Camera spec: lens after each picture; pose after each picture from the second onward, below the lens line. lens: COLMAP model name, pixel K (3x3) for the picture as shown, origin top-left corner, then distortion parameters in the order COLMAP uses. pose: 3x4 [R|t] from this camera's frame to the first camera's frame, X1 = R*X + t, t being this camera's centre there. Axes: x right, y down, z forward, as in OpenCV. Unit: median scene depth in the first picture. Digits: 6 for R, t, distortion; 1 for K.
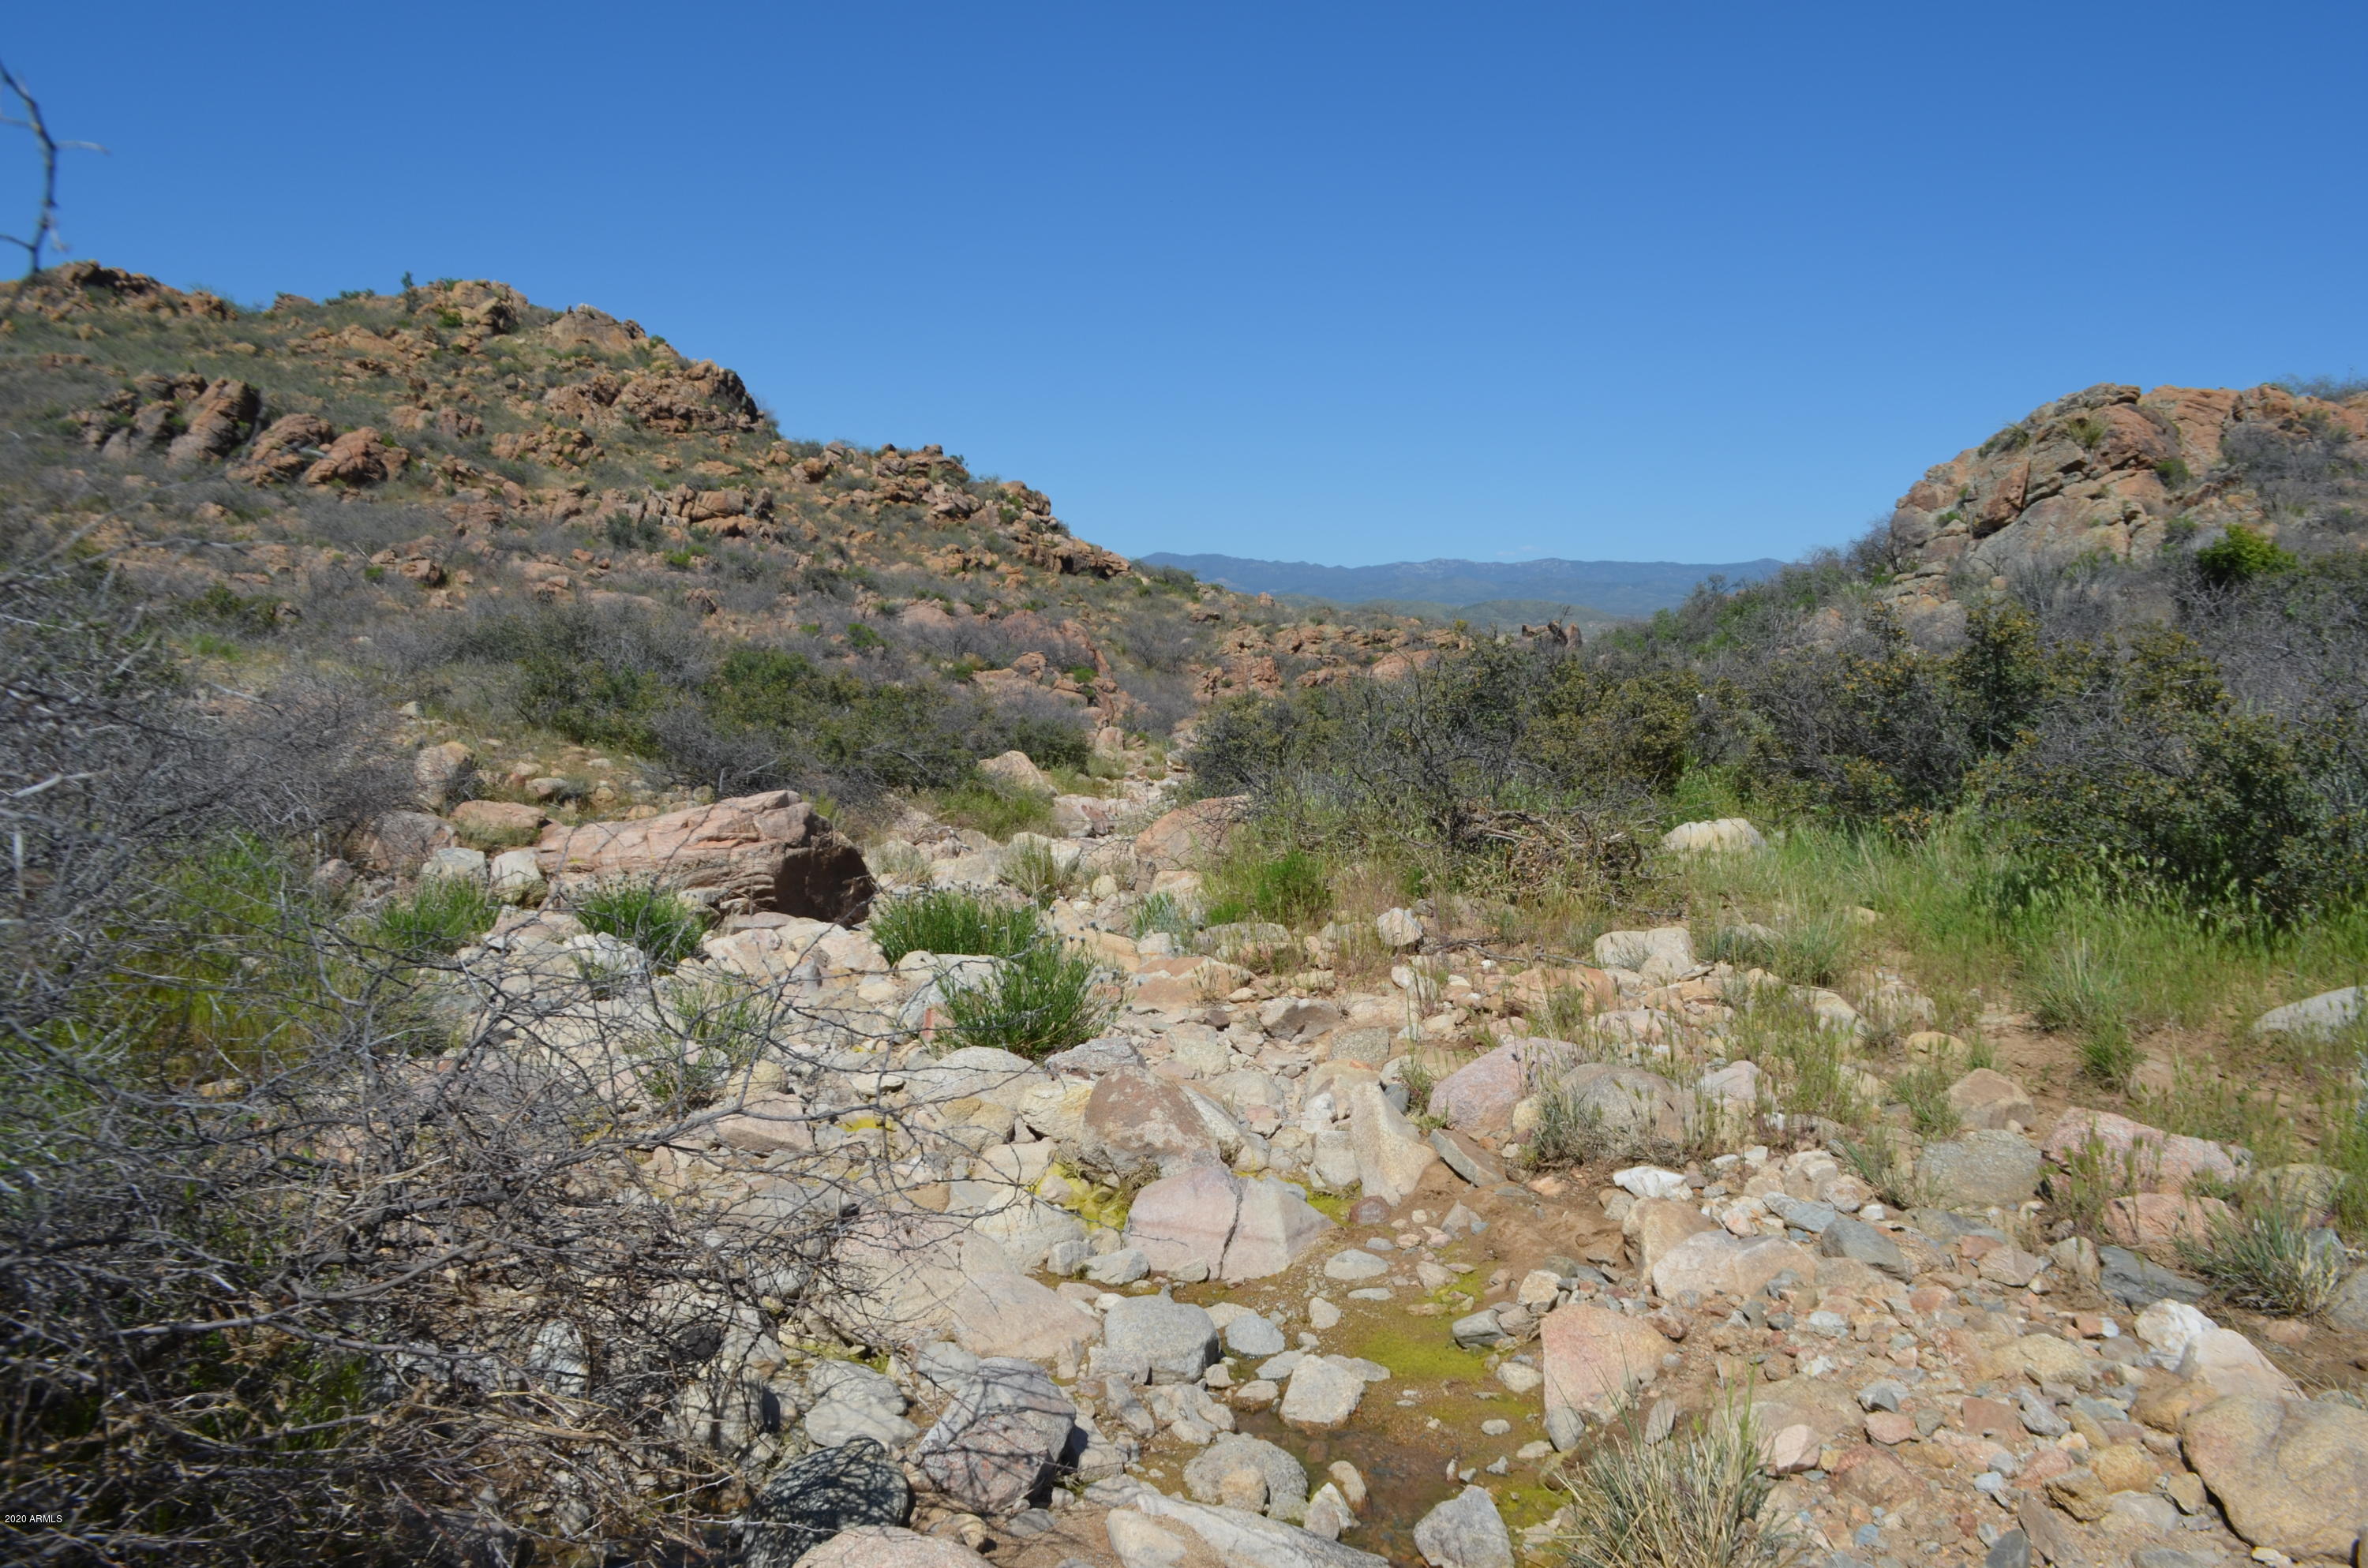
lens RADIAL K [[1844.5, 0, 1187.8], [0, 1844.5, 781.5], [0, 0, 1]] dist [-0.018242, 0.013403]
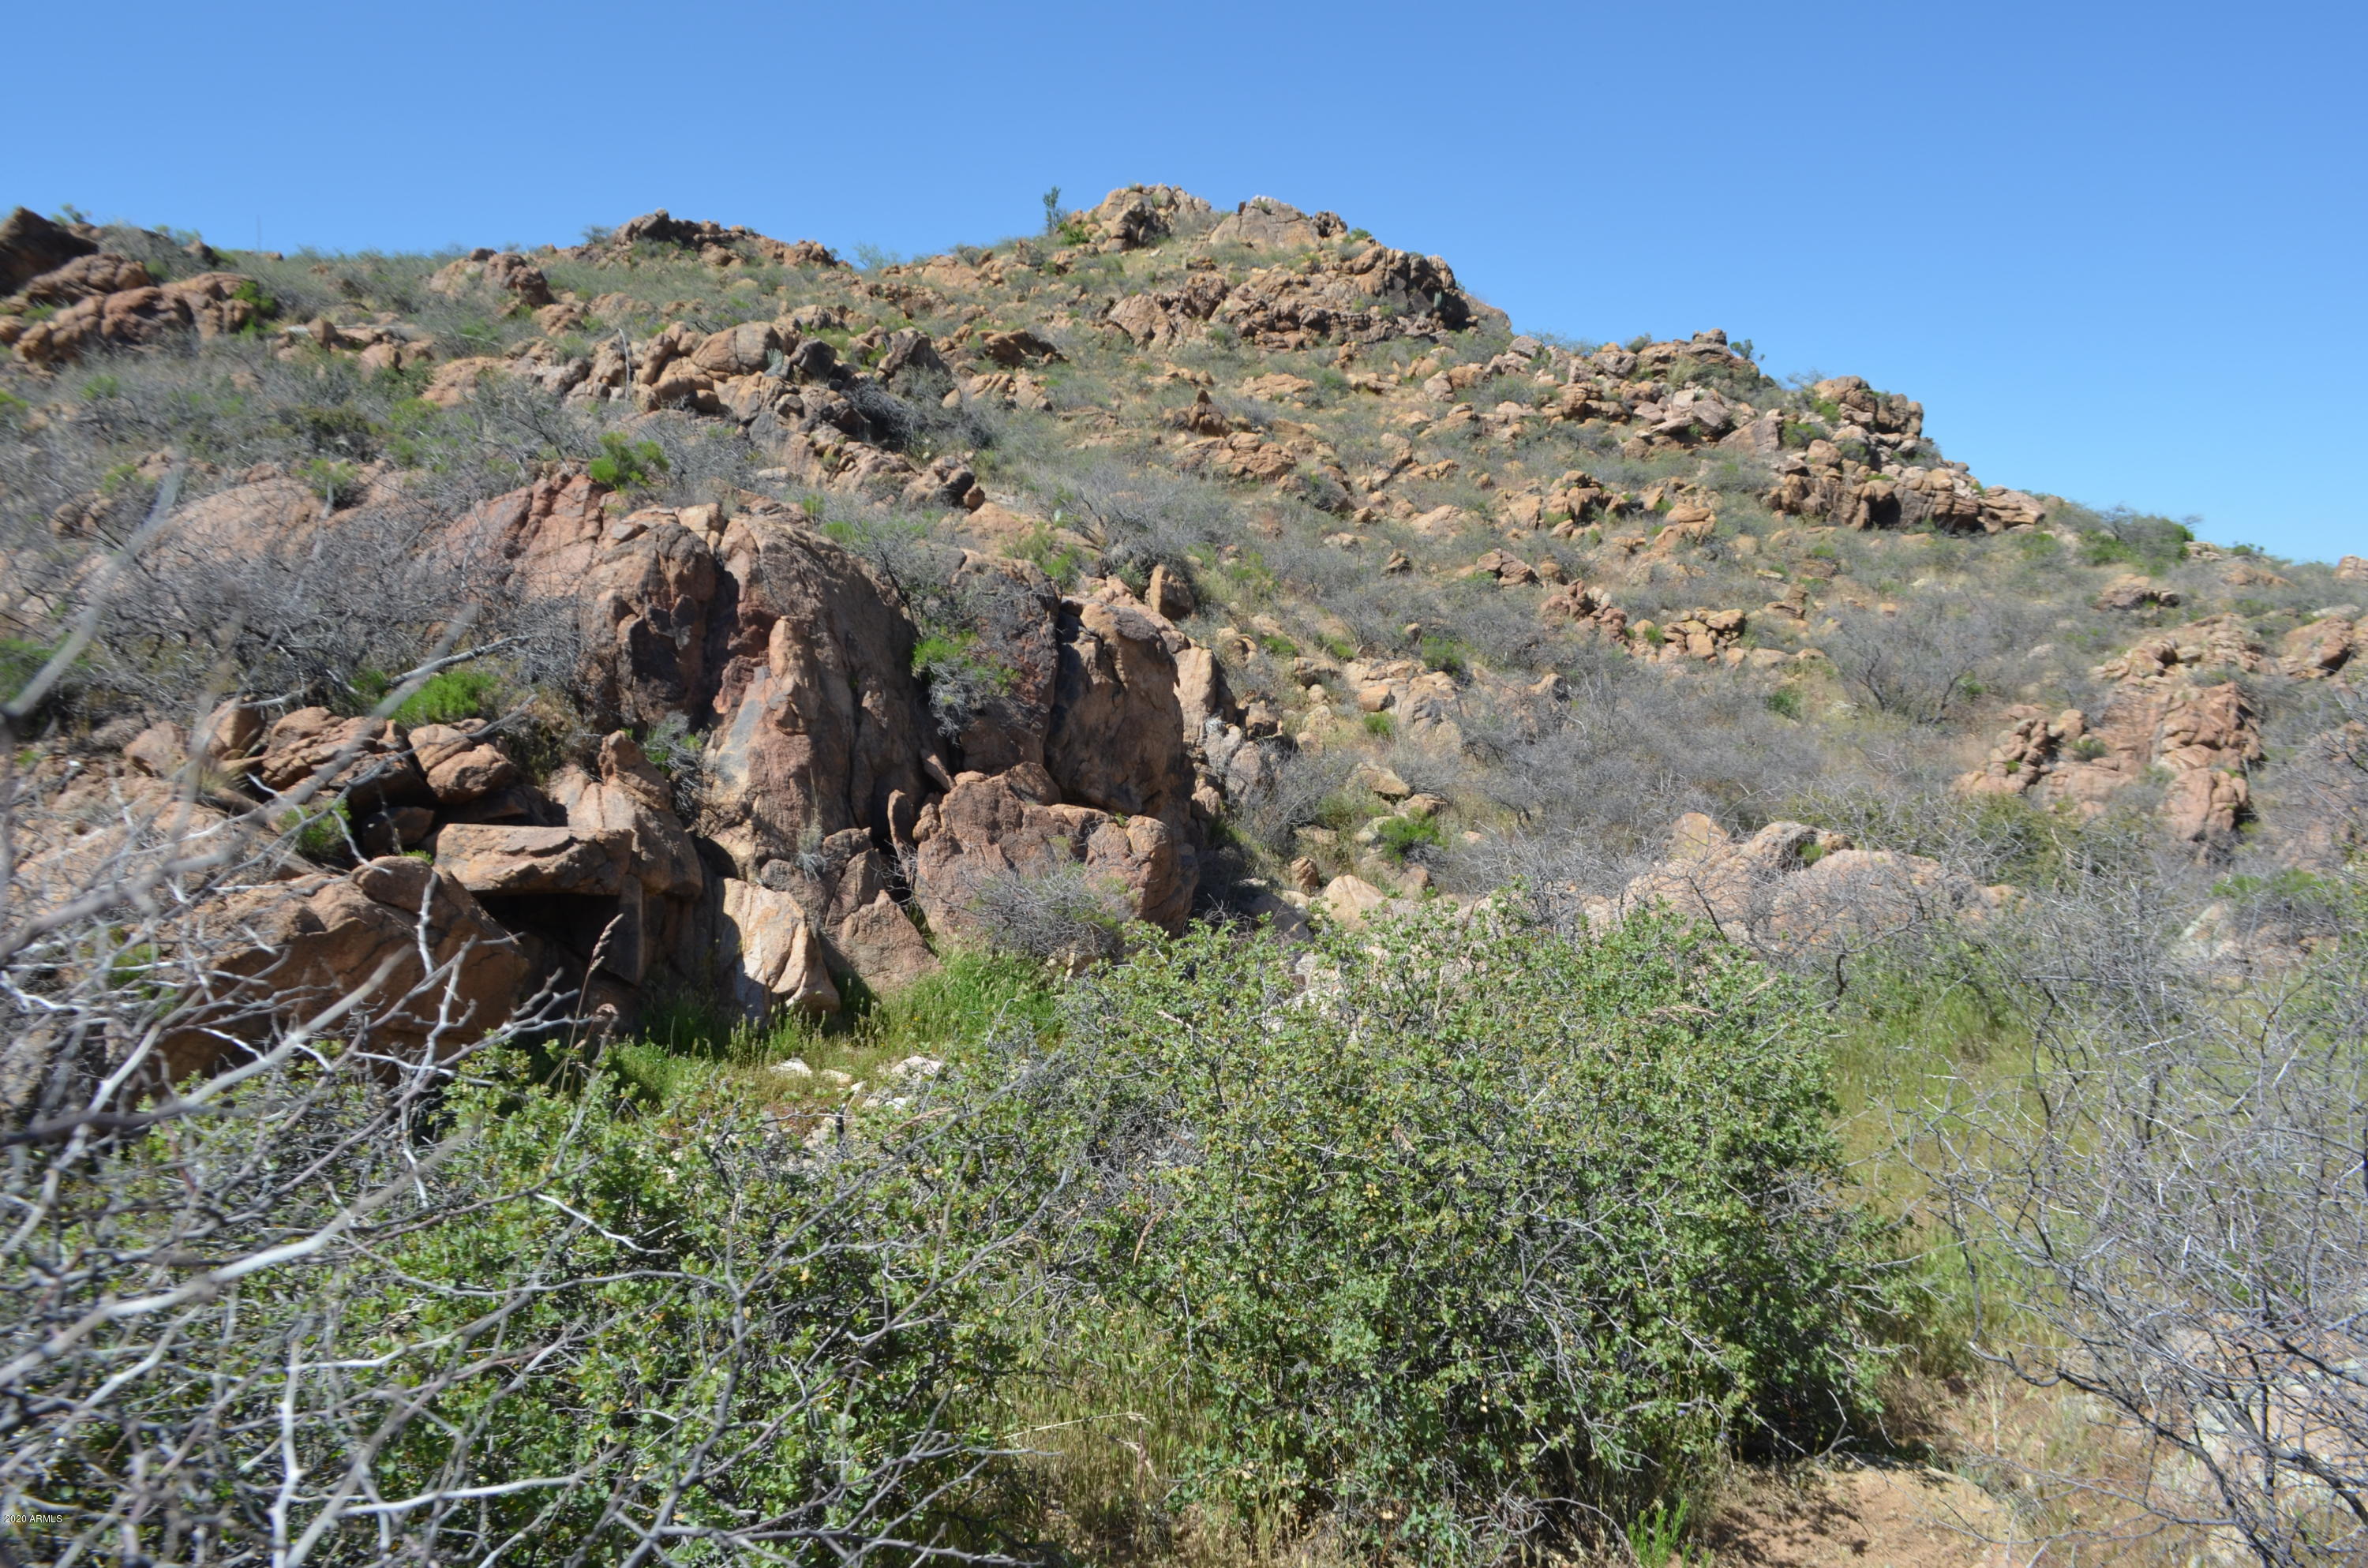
lens RADIAL K [[1844.5, 0, 1187.5], [0, 1844.5, 787.3], [0, 0, 1]] dist [-0.018242, 0.013403]
pose [[0.803991, 0.028399, -0.593963, 0.082314], [-0.042227, 0.999064, -0.009391, -0.026809], [0.593140, 0.032632, 0.804438, 0.456142]]
